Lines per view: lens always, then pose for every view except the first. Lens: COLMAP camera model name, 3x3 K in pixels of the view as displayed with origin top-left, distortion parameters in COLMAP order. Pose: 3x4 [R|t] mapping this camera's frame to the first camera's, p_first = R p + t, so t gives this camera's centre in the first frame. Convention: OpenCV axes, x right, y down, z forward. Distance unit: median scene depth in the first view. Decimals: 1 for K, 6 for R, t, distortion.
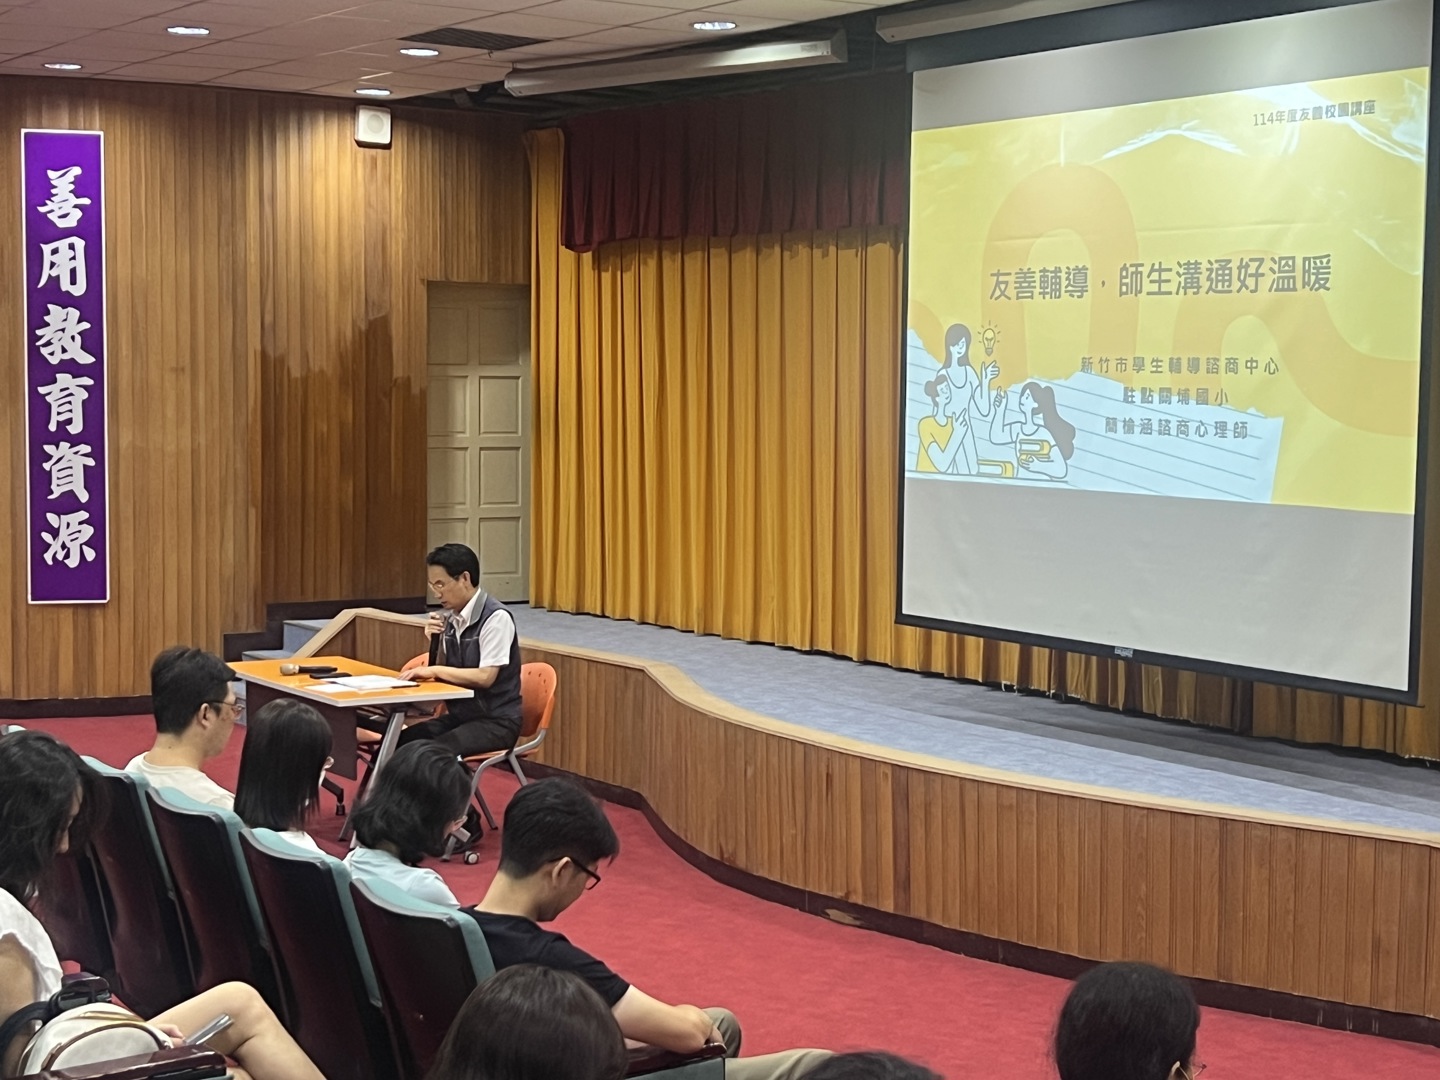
lens RADIAL K [[2425.7, 0, 714.1], [0, 2425.7, 545.6], [0, 0, 1]] dist [0.068634, 0.000000]
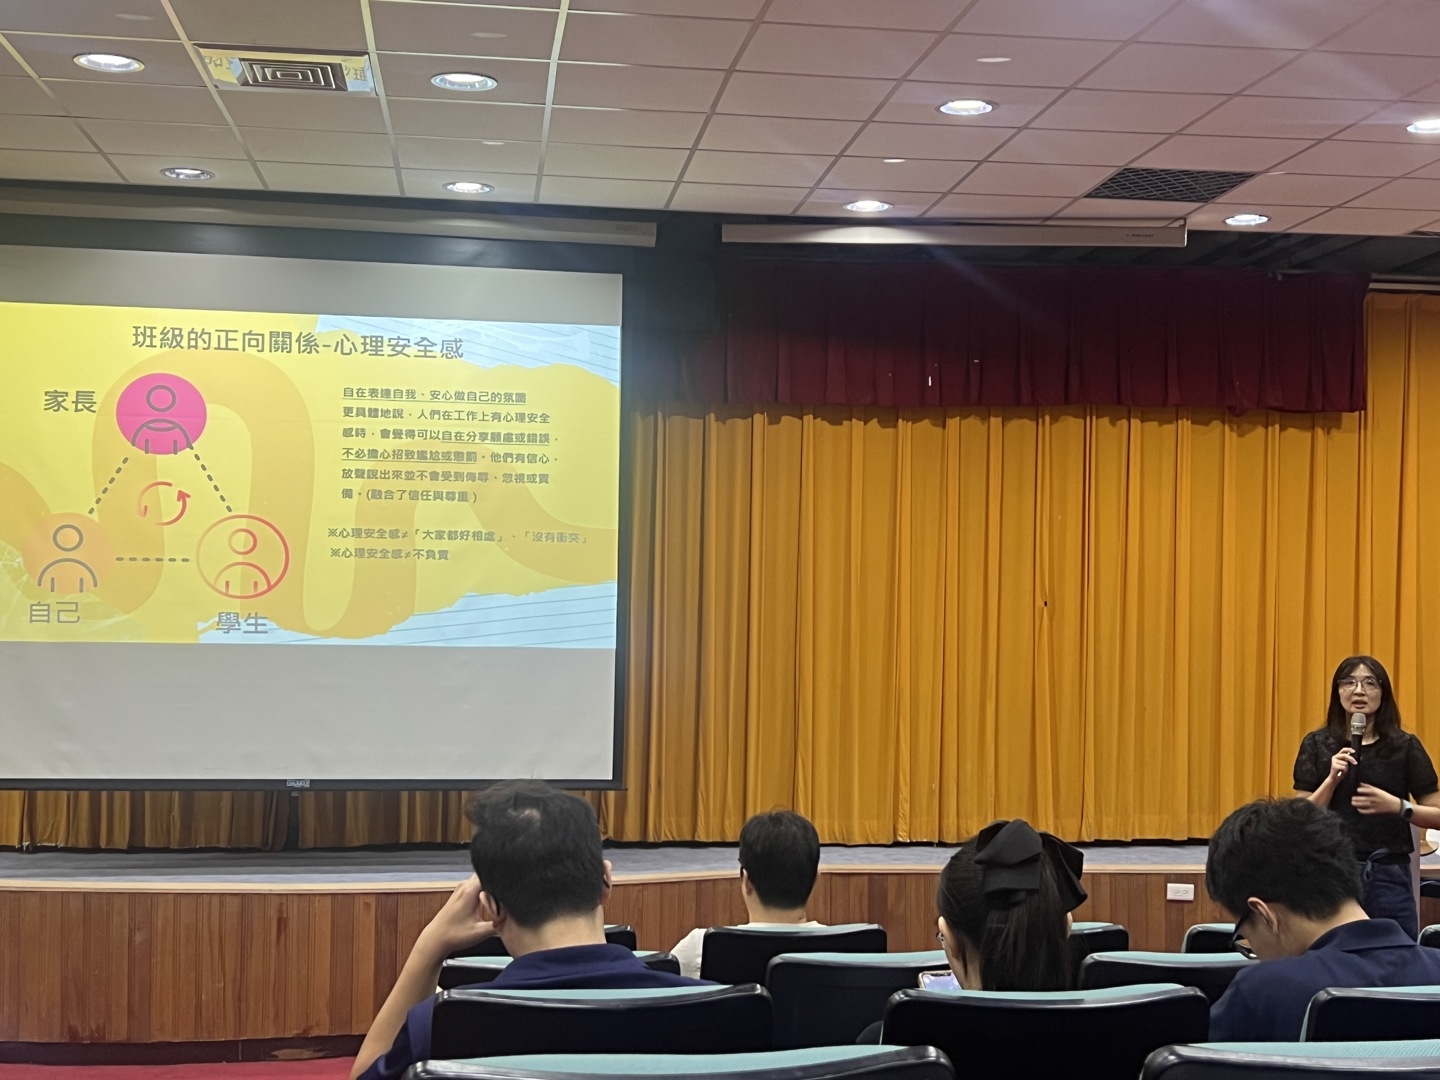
lens RADIAL K [[1938.8, 0, 711.9], [0, 1938.8, 536.5], [0, 0, 1]] dist [0.109897, 0.000000]
pose [[0.439437, 0.018789, 0.898077, -0.631945], [0.055186, 0.997328, -0.047869, -0.019344], [-0.896577, 0.070597, 0.437226, 0.451623]]
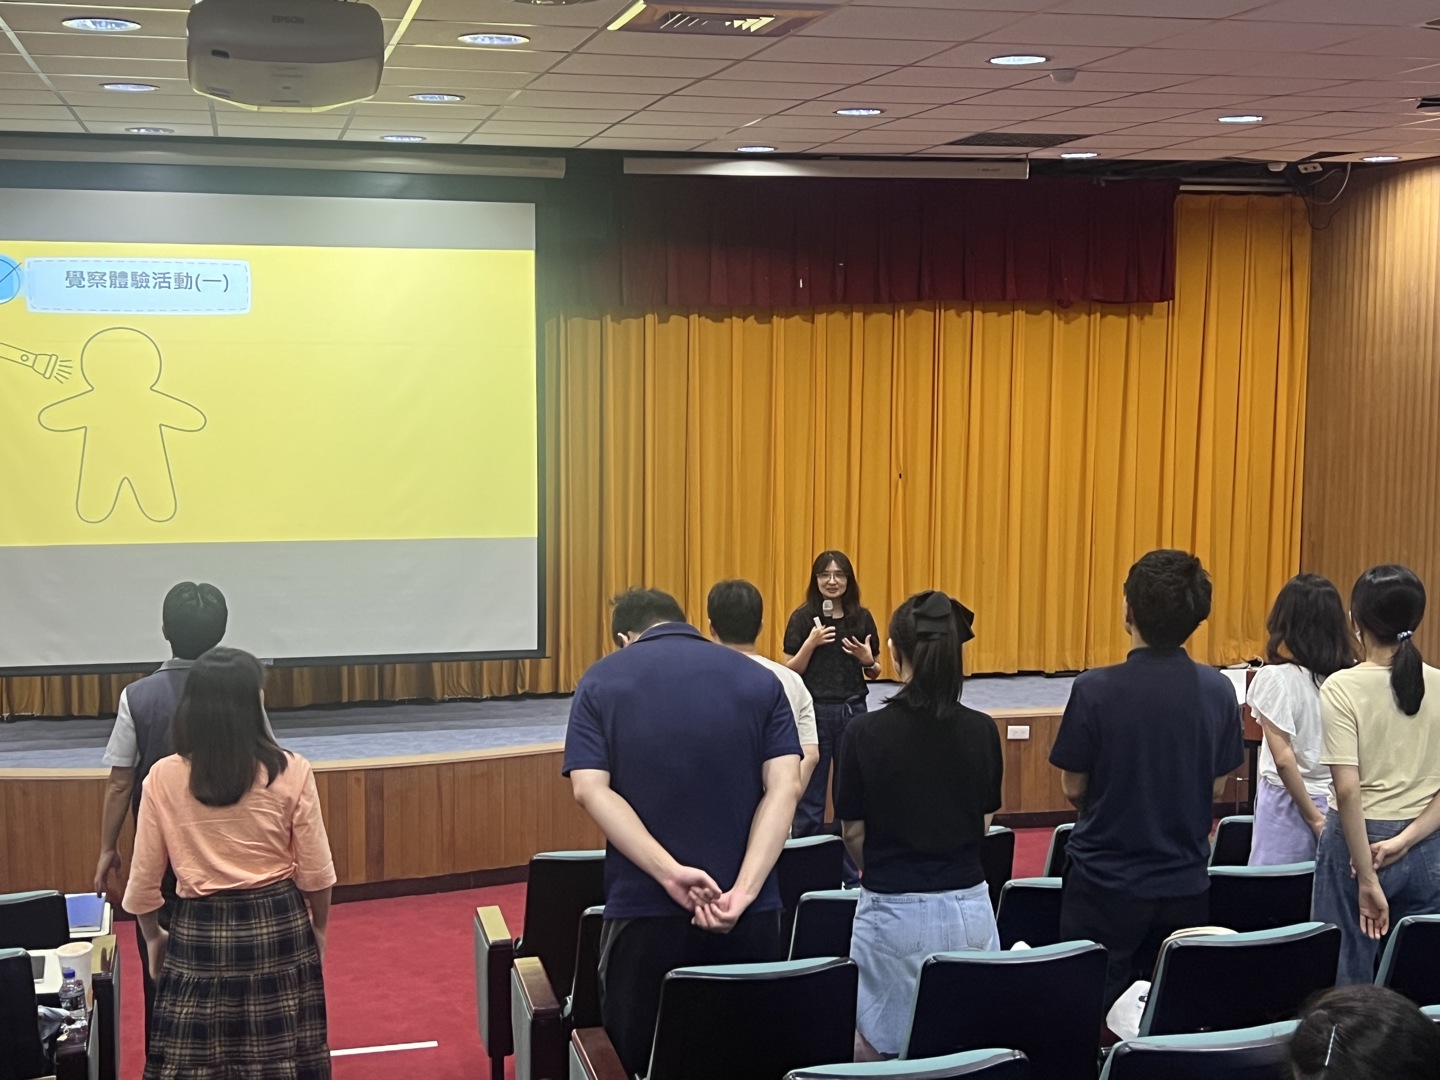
lens RADIAL K [[2002.1, 0, 700.7], [0, 2002.1, 527.6], [0, 0, 1]] dist [0.145589, 0.000000]
pose [[0.346596, -0.103714, 0.932263, -0.831714], [0.069629, 0.993971, 0.084692, -0.114623], [-0.935427, 0.035559, 0.351728, 0.429915]]
